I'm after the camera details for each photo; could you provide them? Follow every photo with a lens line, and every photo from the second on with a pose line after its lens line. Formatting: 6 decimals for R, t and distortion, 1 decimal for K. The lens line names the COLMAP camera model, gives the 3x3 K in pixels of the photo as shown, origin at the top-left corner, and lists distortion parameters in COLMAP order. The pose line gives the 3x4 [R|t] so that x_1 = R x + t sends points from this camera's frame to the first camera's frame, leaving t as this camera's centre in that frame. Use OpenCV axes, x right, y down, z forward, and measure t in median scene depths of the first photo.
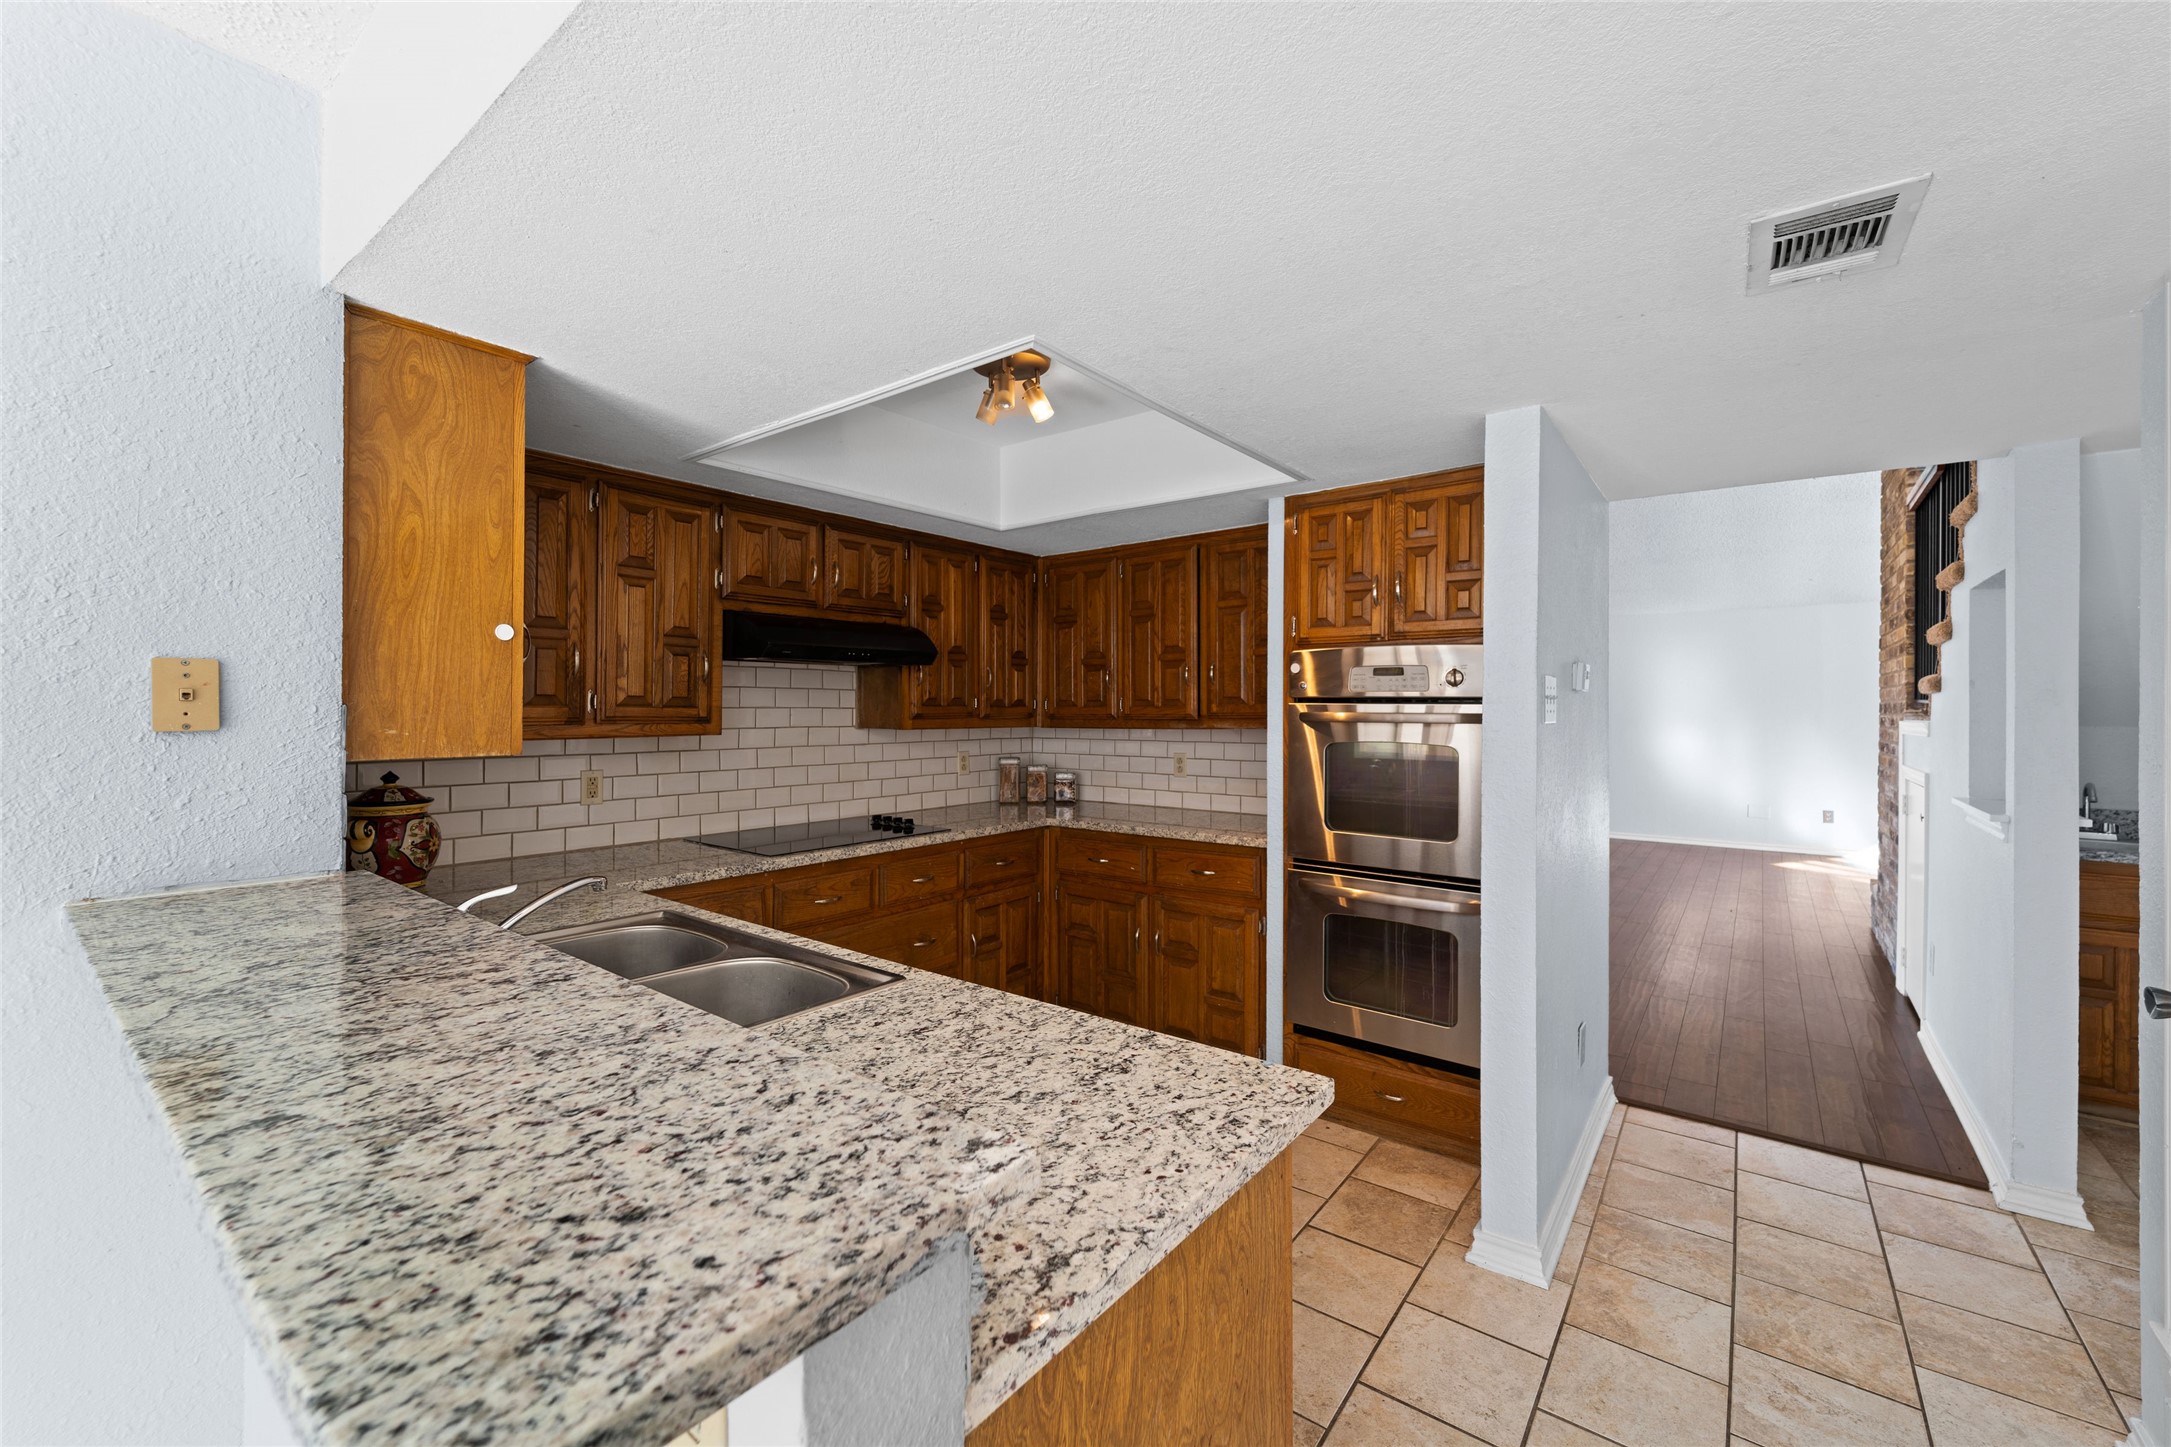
lens RADIAL K [[872.0, 0, 1089.4], [0, 872.0, 714.5], [0, 0, 1]] dist [0.002448, -0.000325]
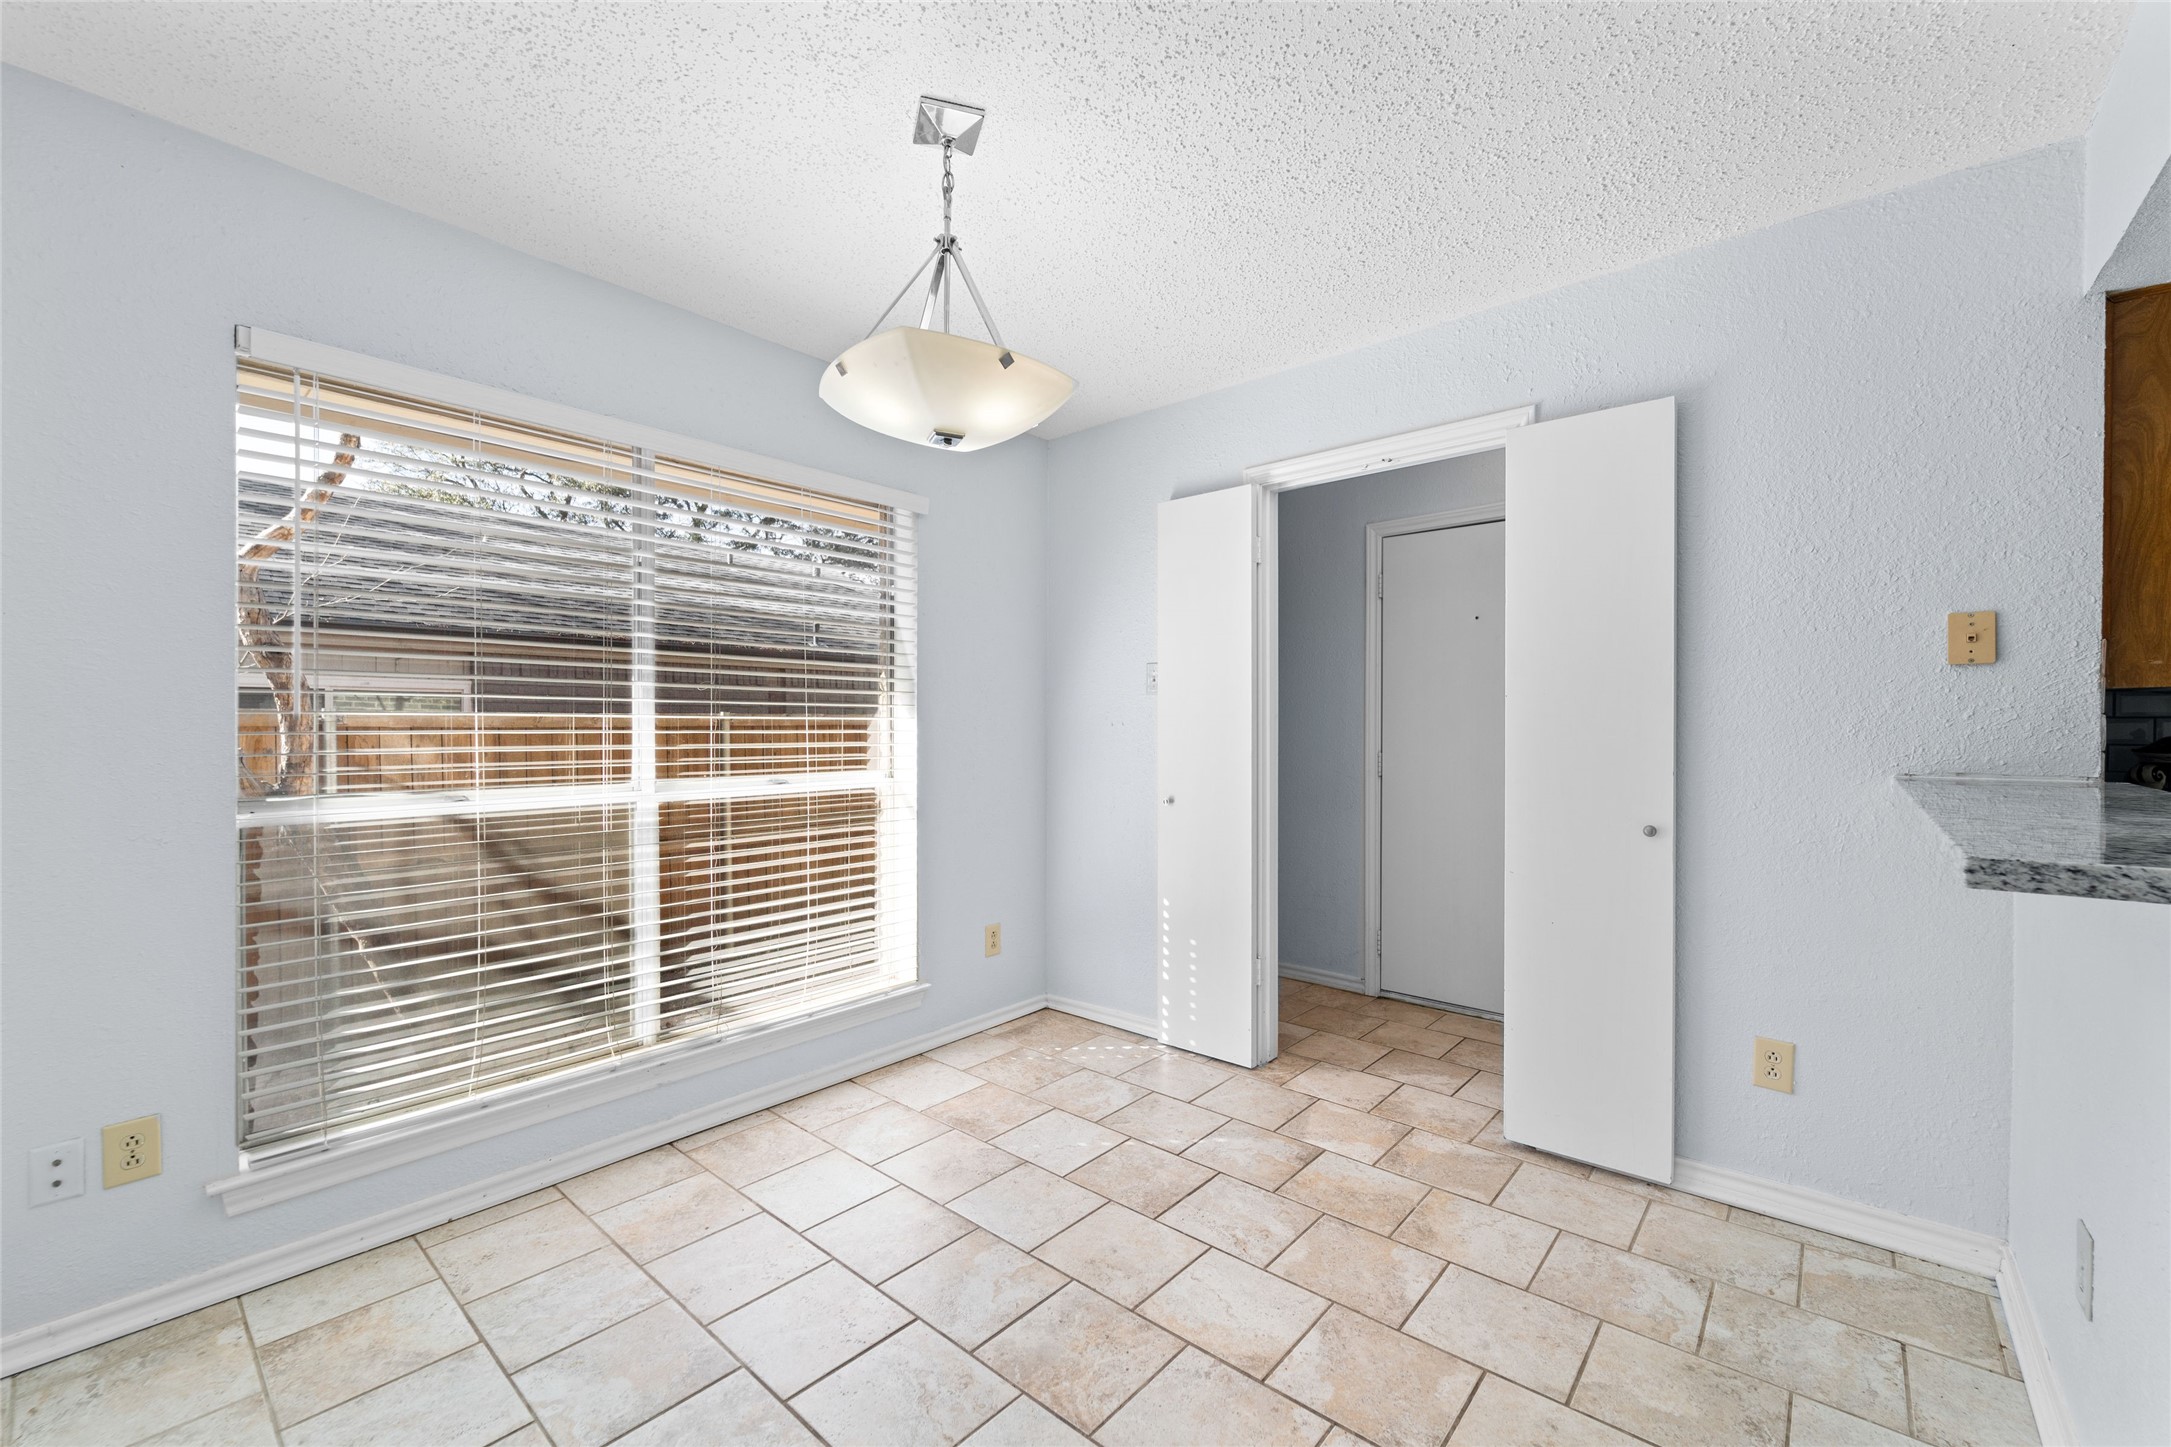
lens RADIAL K [[872.0, 0, 1091.1], [0, 872.0, 726.0], [0, 0, 1]] dist [0.002448, -0.000325]
pose [[-0.056594, -0.000563, -0.998397, 0.412253], [-0.002916, 0.999996, -0.000399, 0.113364], [0.998393, 0.002889, -0.056595, -0.305461]]
